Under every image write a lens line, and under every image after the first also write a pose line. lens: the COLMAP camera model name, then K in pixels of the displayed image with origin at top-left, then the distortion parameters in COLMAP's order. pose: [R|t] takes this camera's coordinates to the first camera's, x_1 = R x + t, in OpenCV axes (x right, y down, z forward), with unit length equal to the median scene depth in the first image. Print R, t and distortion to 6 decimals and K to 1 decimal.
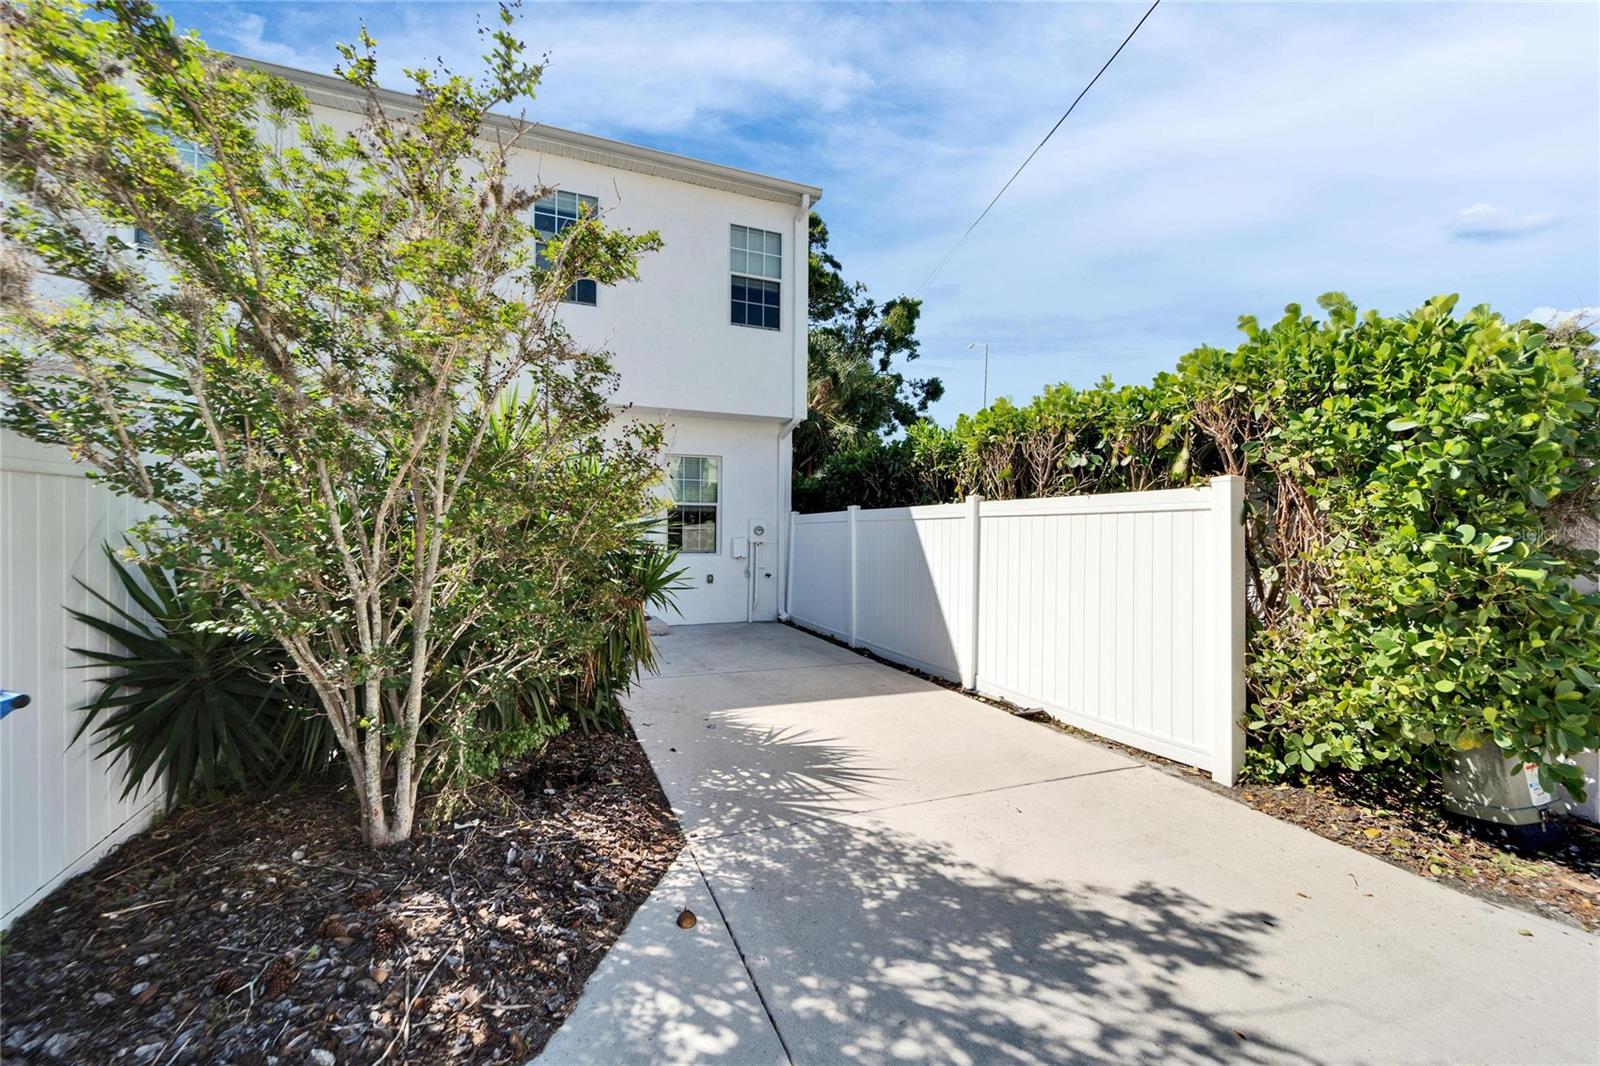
lens RADIAL K [[685.9, 0, 828.1], [0, 685.9, 531.6], [0, 0, 1]] dist [0.002376, -0.000229]
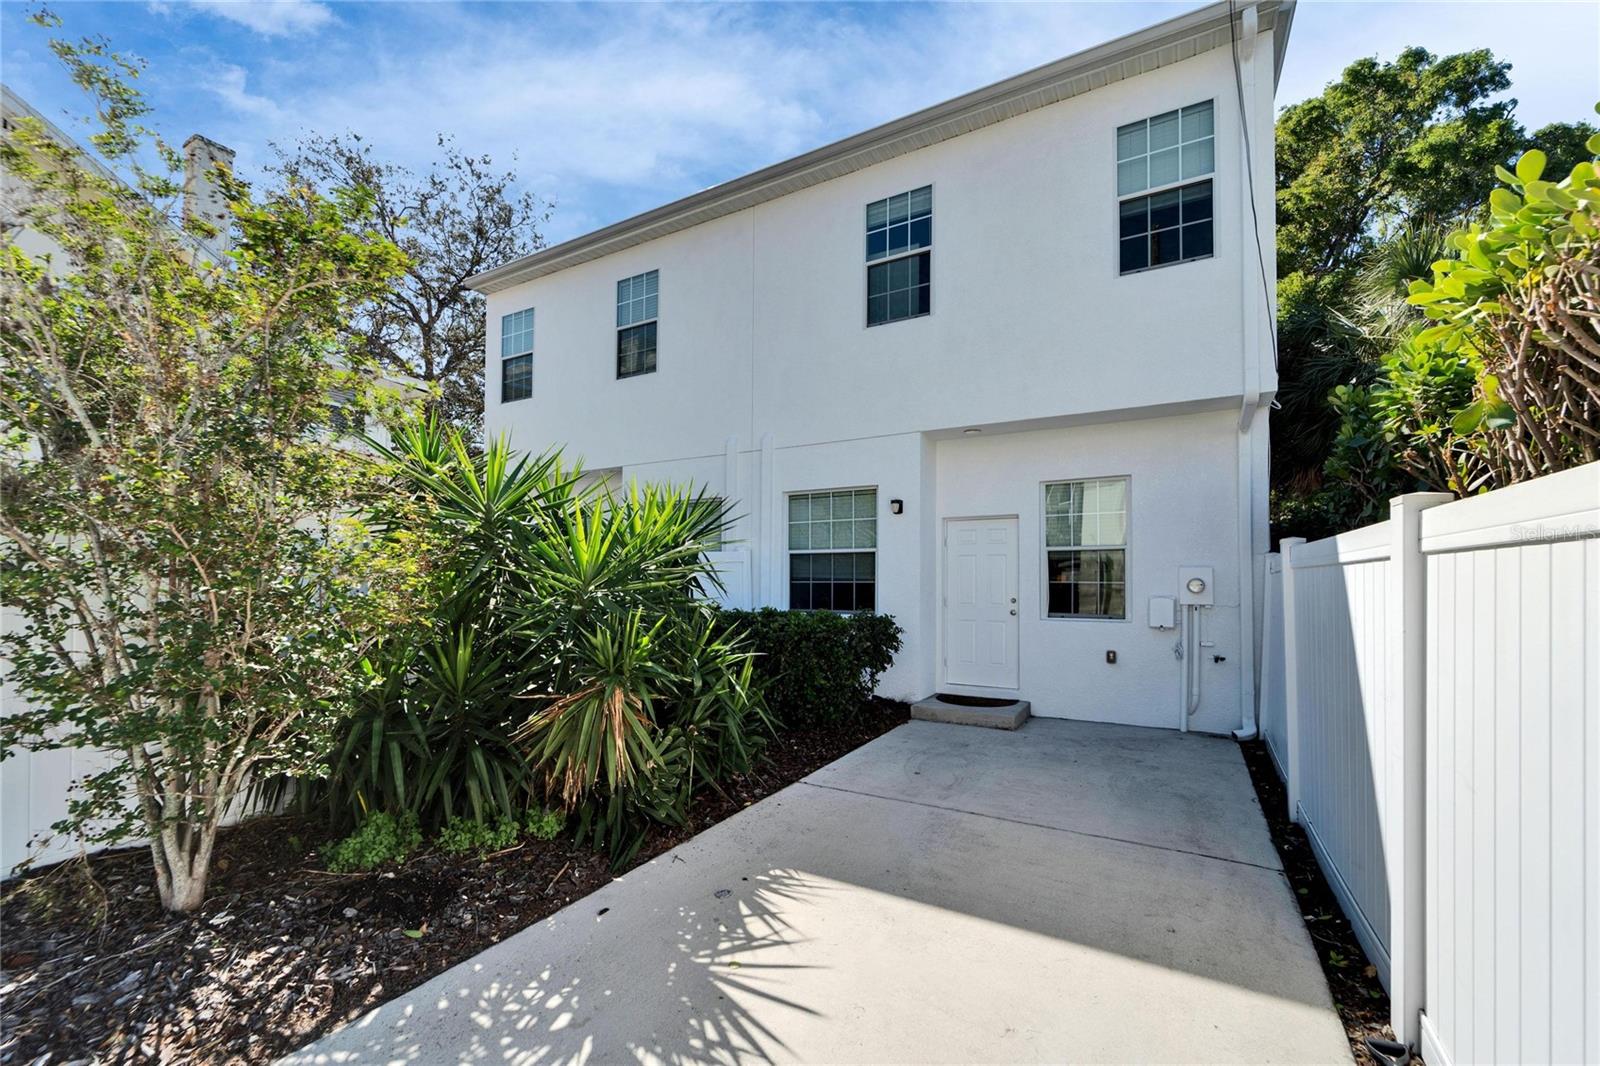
lens RADIAL K [[692.4, 0, 811.8], [0, 692.4, 567.2], [0, 0, 1]] dist [0.001014, -0.000582]
pose [[0.575554, -0.021706, -0.817476, 0.305720], [0.002242, 0.999686, -0.024966, -0.005260], [0.817761, 0.012536, 0.575422, 0.500668]]
